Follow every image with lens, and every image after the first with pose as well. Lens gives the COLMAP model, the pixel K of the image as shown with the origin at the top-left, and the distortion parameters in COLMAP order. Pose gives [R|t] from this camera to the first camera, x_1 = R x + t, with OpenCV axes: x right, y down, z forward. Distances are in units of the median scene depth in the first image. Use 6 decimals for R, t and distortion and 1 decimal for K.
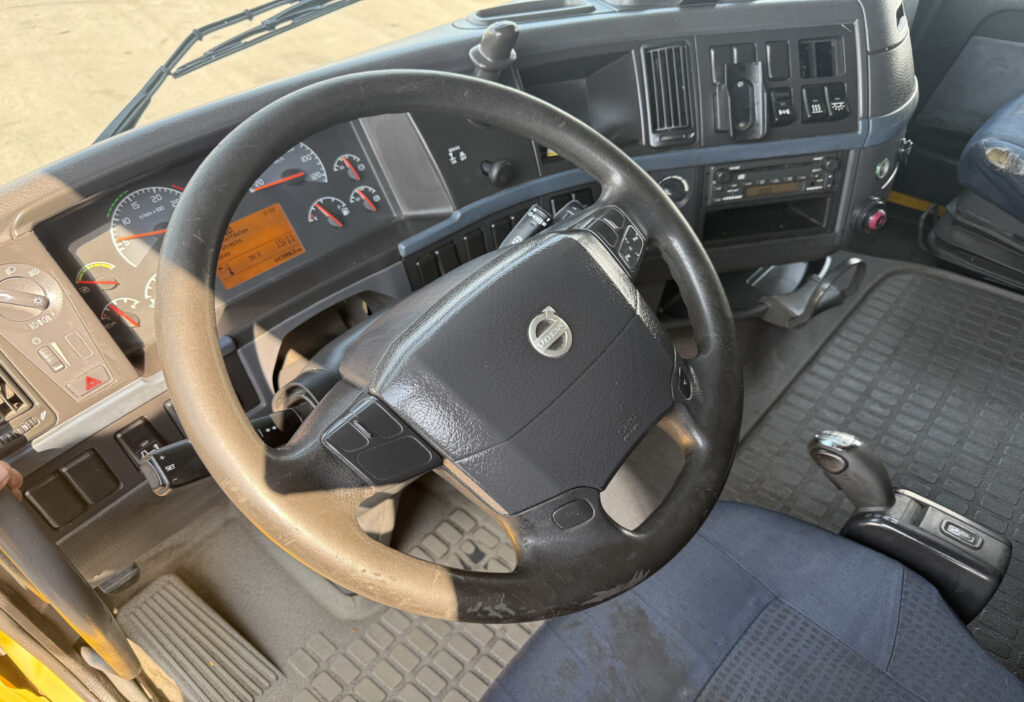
lens RADIAL K [[744.3, 0, 512.0], [0, 744.3, 351.0], [0, 0, 1]] dist [0.000302, 0.002119]
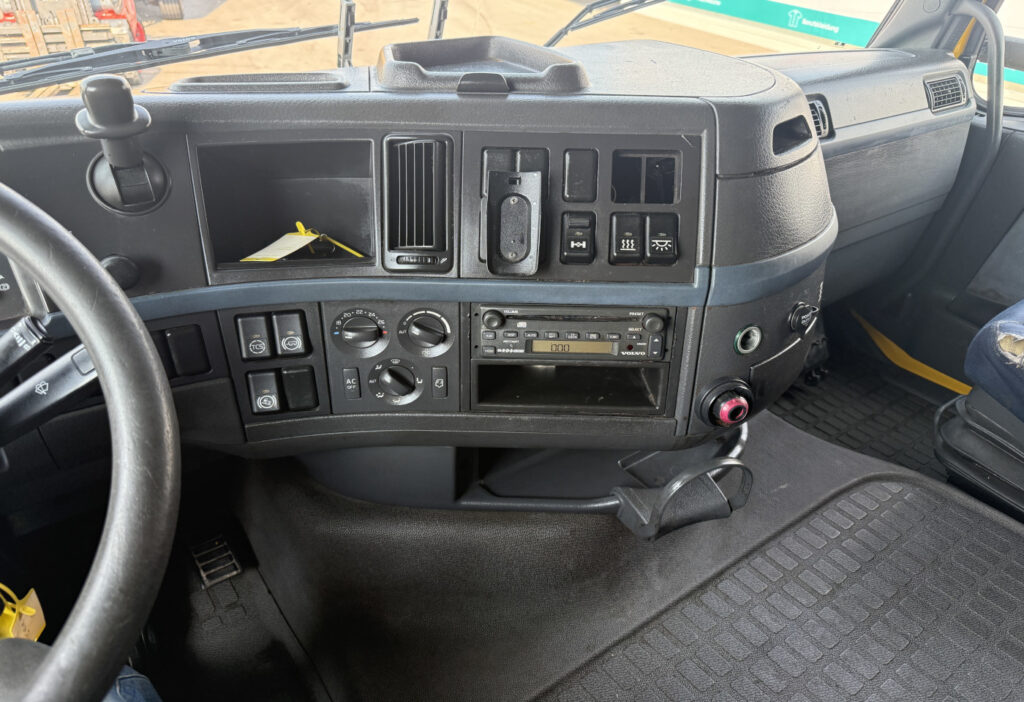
lens RADIAL K [[723.6, 0, 516.1], [0, 723.6, 356.9], [0, 0, 1]] dist [0.116273, -0.170588]
pose [[0.974181, 0.137338, -0.179192, 0.427036], [-0.161542, 0.978492, -0.128284, -0.109493], [0.157720, 0.153919, 0.975414, 0.307273]]
